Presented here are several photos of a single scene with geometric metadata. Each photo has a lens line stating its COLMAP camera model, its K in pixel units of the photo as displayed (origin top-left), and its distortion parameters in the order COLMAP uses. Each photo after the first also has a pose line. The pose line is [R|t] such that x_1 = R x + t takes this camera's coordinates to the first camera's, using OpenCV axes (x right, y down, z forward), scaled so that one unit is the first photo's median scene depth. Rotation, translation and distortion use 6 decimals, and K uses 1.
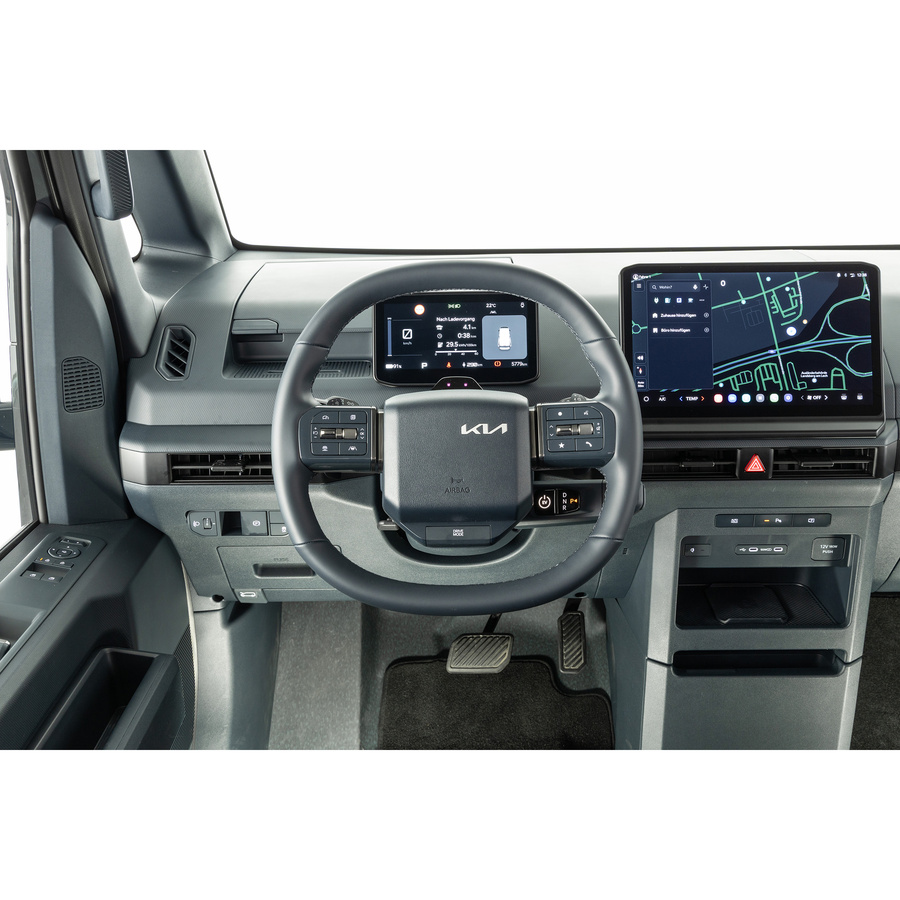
lens RADIAL K [[1069.8, 0, 449.0], [0, 1069.8, 452.1], [0, 0, 1]] dist [-0.008151, 0.000000]
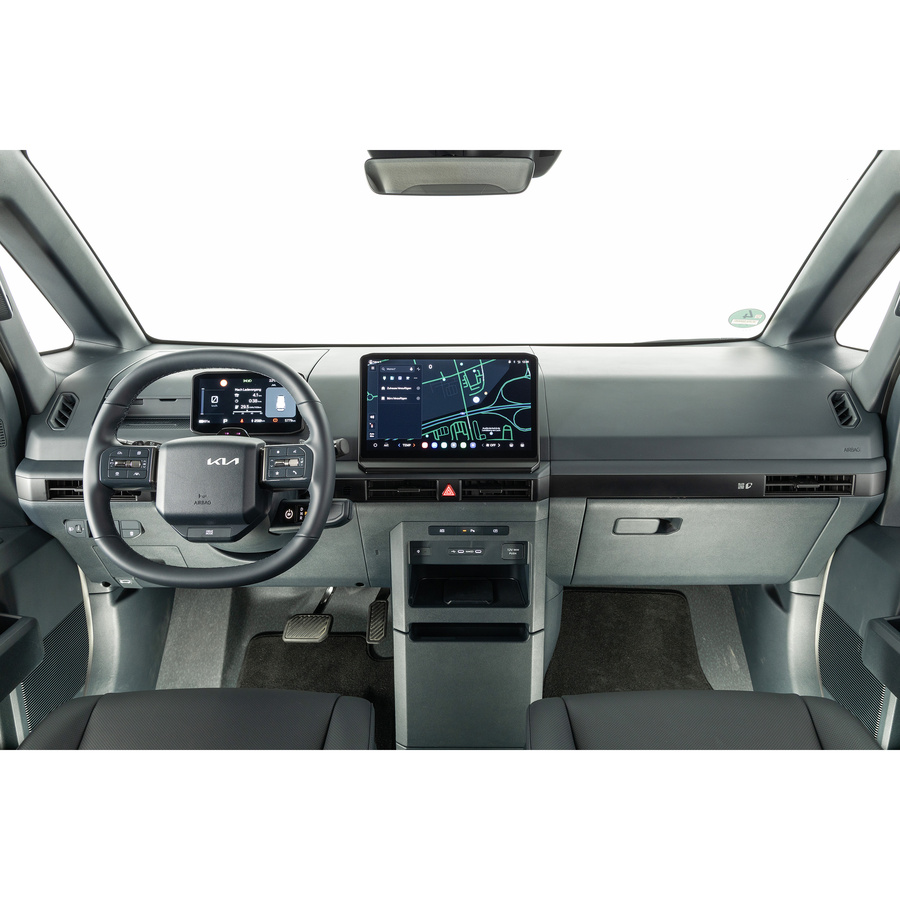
lens RADIAL K [[802.9, 0, 450.0], [0, 802.9, 446.3], [0, 0, 1]] dist [-0.015199, -0.000767]
pose [[0.999950, 0.008859, -0.004693, 0.288487], [-0.009148, 0.997800, -0.065658, 0.022485], [0.004101, 0.065697, 0.997831, -0.088328]]
